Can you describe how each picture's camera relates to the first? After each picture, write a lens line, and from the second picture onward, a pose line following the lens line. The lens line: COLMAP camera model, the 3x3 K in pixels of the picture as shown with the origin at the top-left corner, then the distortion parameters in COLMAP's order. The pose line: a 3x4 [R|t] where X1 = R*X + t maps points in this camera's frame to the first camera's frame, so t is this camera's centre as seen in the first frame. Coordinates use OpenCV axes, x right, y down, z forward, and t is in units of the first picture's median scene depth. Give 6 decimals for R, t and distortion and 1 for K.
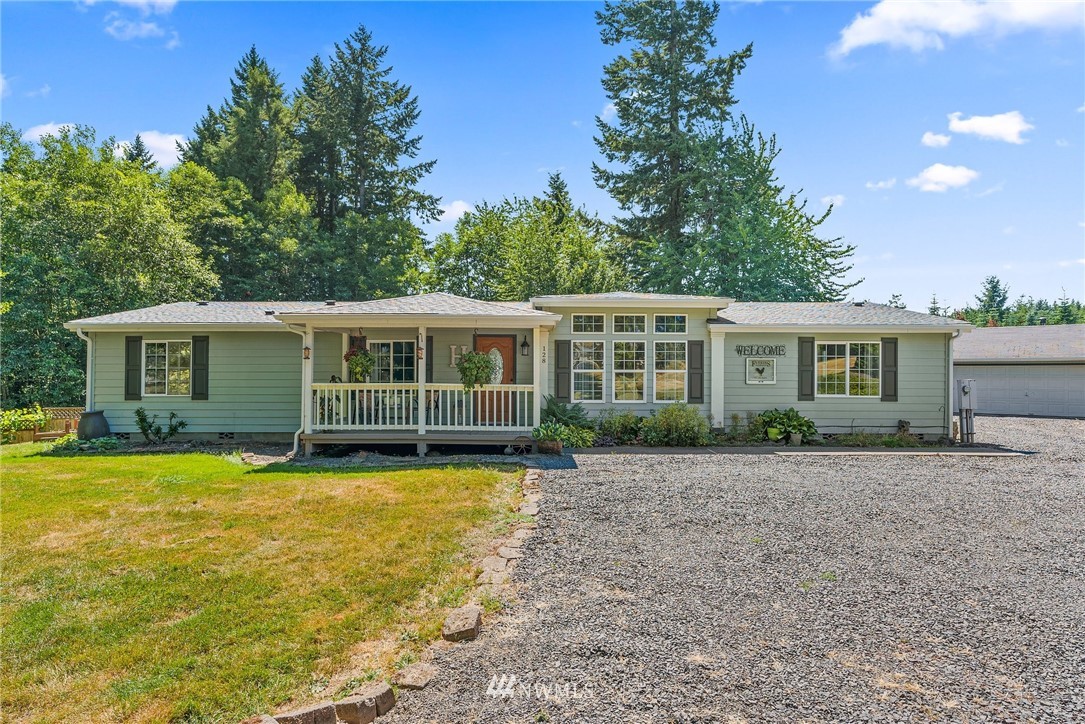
lens RADIAL K [[591.6, 0, 544.0], [0, 591.6, 360.6], [0, 0, 1]] dist [0.003716, 0.000223]
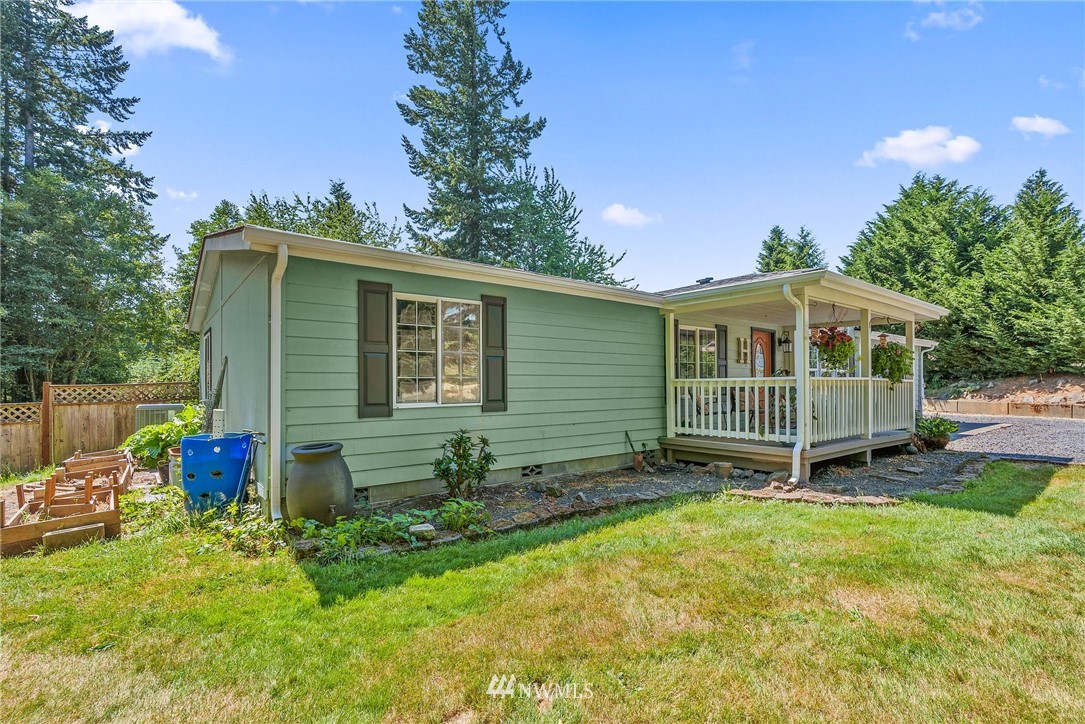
lens RADIAL K [[486.4, 0, 543.6], [0, 486.4, 372.7], [0, 0, 1]] dist [-0.002909, -0.001926]
pose [[0.793030, 0.003460, 0.609173, -0.233096], [0.000360, 0.999981, -0.006148, 0.009300], [-0.609183, 0.005095, 0.793013, 0.173909]]
